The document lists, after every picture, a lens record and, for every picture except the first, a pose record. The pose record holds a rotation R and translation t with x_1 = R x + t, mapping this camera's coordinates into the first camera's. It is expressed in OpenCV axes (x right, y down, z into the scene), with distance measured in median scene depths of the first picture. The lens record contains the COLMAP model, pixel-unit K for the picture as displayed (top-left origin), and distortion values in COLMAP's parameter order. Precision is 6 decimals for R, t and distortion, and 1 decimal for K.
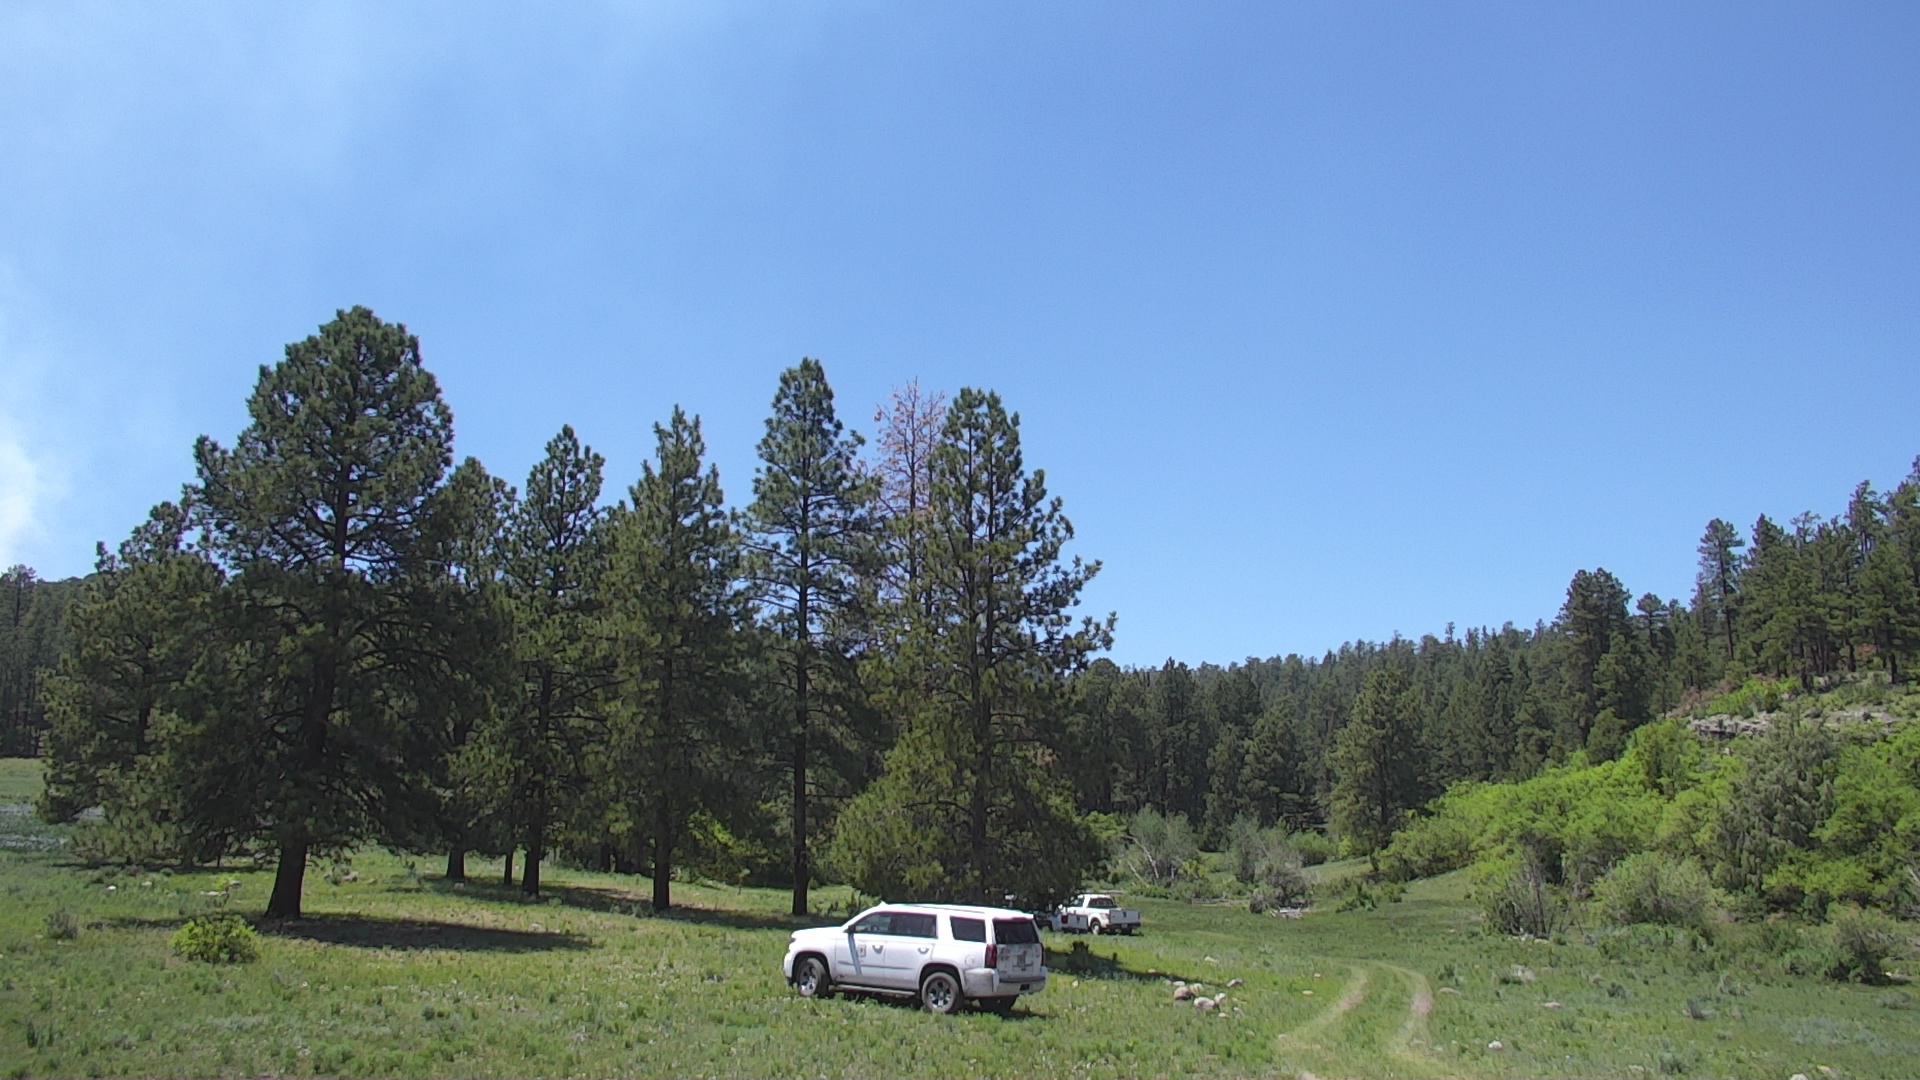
lens RADIAL K [[1625.1, 0, 963.0], [0, 1625.1, 577.2], [0, 0, 1]] dist [-0.063983, 0.036576]
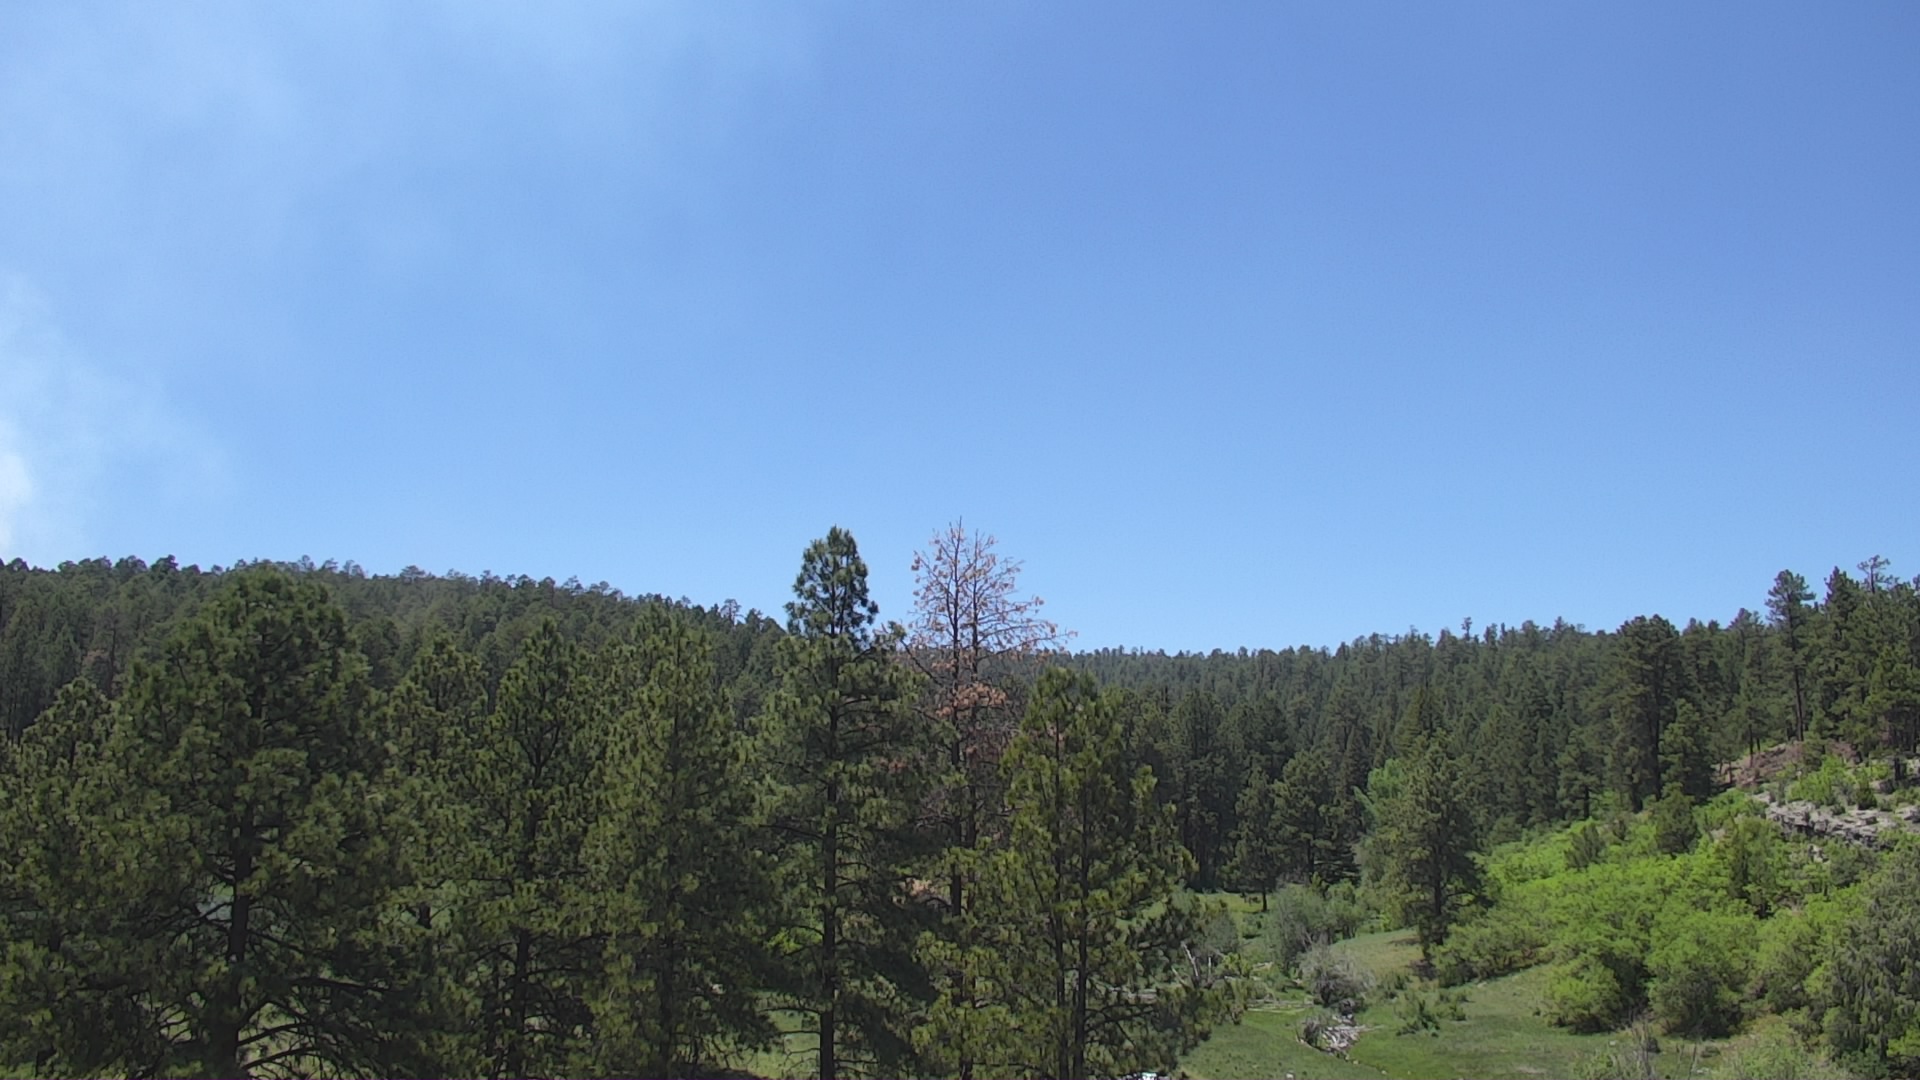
lens RADIAL K [[1626.4, 0, 961.7], [0, 1626.4, 576.8], [0, 0, 1]] dist [-0.068232, 0.043361]
pose [[0.999956, 0.008694, -0.003423, -0.019741], [-0.008627, 0.999783, 0.018982, -0.088040], [0.003587, -0.018952, 0.999814, 0.112994]]
